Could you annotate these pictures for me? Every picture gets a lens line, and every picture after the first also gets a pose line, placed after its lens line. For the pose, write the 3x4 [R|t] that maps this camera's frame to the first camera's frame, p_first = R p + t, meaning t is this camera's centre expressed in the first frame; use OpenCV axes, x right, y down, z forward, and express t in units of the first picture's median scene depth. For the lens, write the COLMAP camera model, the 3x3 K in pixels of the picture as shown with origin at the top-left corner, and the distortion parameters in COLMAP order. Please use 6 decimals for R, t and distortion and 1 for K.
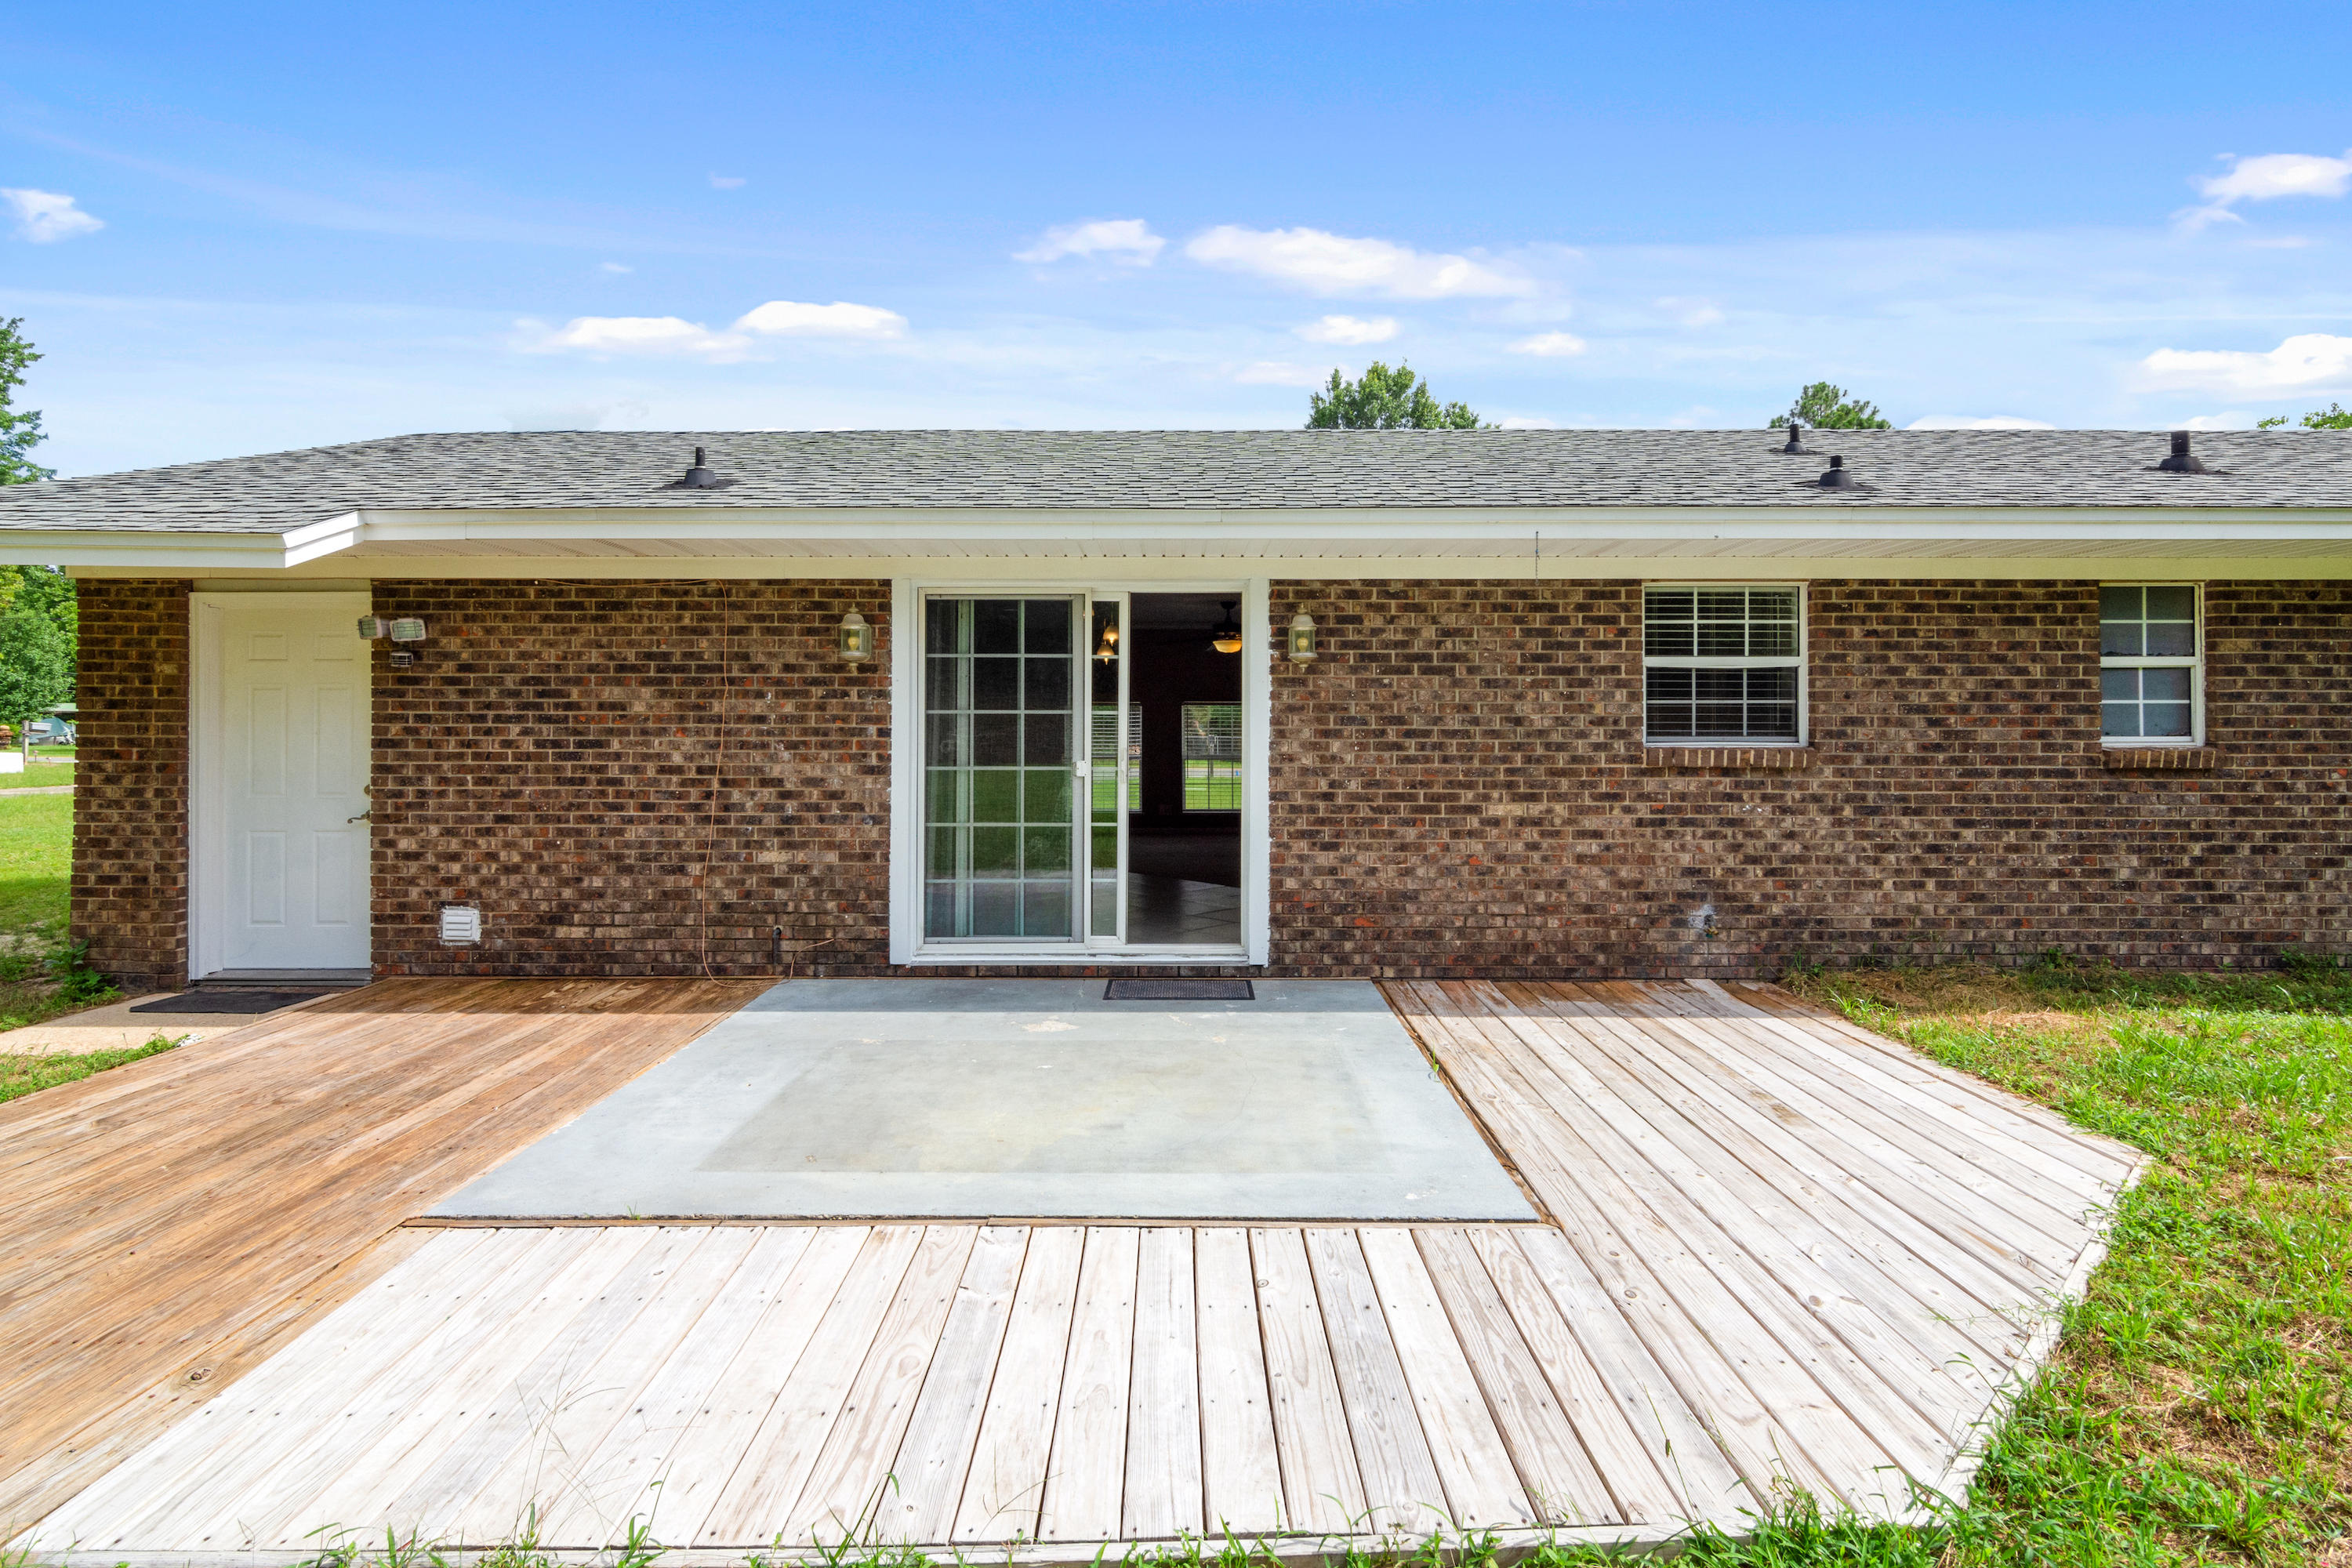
lens RADIAL K [[1123.5, 0, 1187.0], [0, 1123.5, 757.5], [0, 0, 1]] dist [-0.001271, -0.000032]
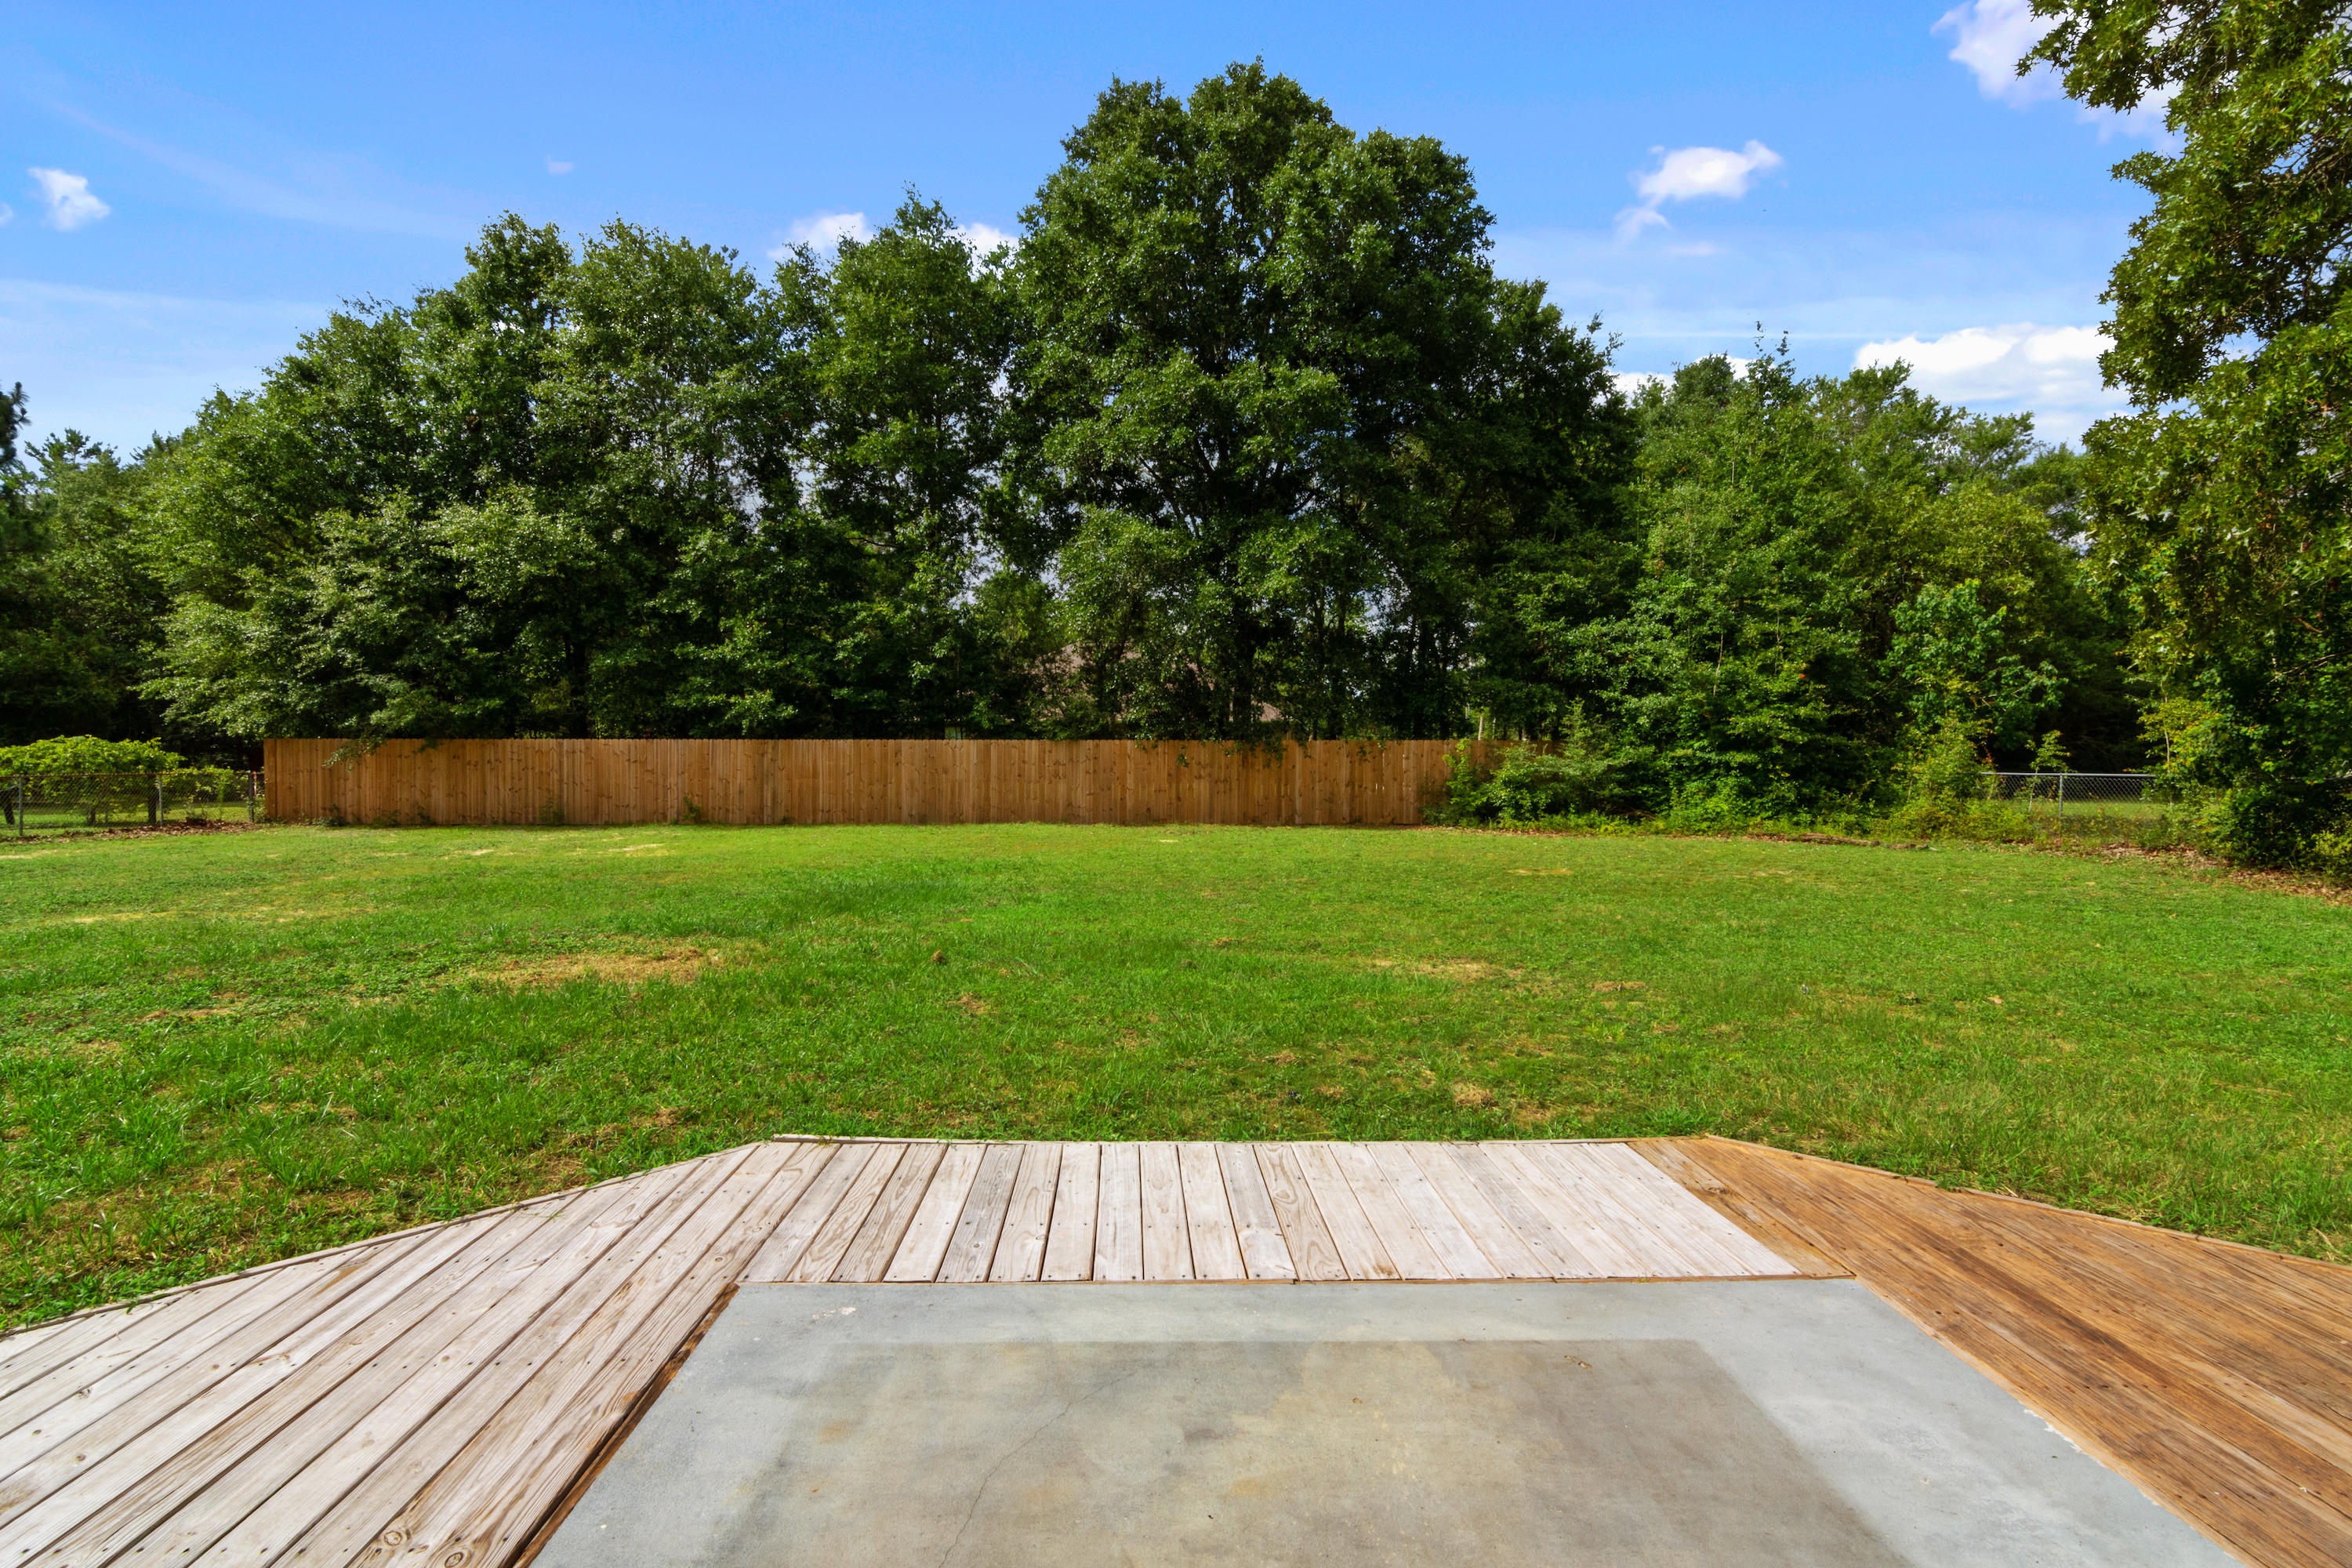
lens RADIAL K [[1206.9, 0, 1176.0], [0, 1206.9, 784.0], [0, 0, 1]] dist [0.025665, 0.000034]
pose [[-0.999640, -0.004442, -0.026475, -0.040615], [-0.005747, 0.998762, 0.049416, -0.091516], [0.026223, 0.049550, -0.998427, 2.104428]]
